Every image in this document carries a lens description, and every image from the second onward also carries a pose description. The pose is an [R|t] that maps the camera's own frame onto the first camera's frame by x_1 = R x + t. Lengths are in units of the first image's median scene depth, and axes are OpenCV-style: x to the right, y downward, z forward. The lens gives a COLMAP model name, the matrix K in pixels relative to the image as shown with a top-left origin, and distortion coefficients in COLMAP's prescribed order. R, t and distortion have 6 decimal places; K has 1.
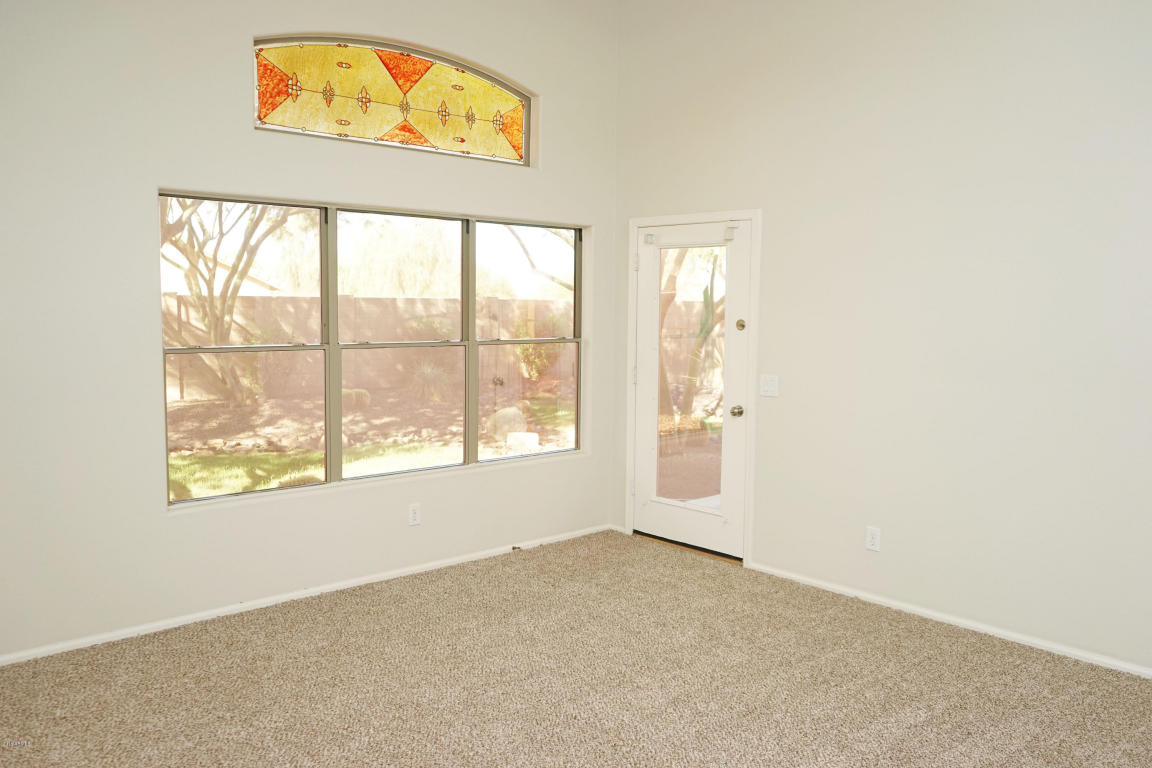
lens RADIAL K [[903.2, 0, 573.8], [0, 903.2, 386.7], [0, 0, 1]] dist [-0.024671, 0.018867]
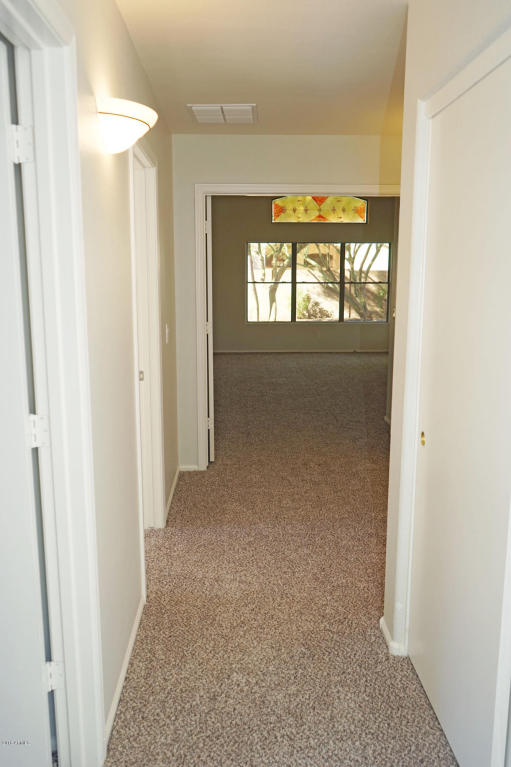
lens RADIAL K [[601.4, 0, 251.5], [0, 601.4, 379.9], [0, 0, 1]] dist [-0.024671, 0.018867]
pose [[0.743393, 0.106734, -0.660284, 1.075415], [-0.055442, 0.993621, 0.098197, 0.100391], [0.666553, -0.036391, 0.744569, -0.779667]]
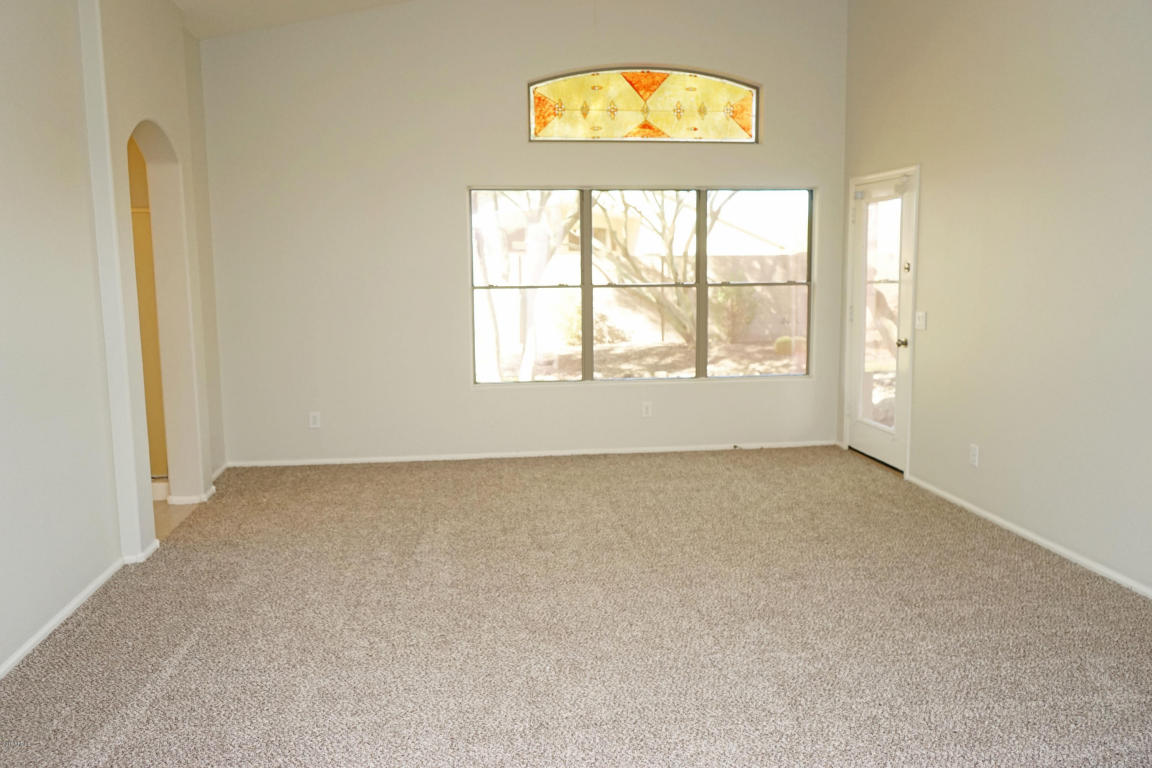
lens RADIAL K [[923.5, 0, 606.1], [0, 923.5, 385.4], [0, 0, 1]] dist [-0.009178, -0.000396]
pose [[0.827069, 0.056838, -0.559220, 0.532493], [-0.034561, 0.998134, 0.050334, 0.034830], [0.561037, -0.022302, 0.827490, -0.188262]]
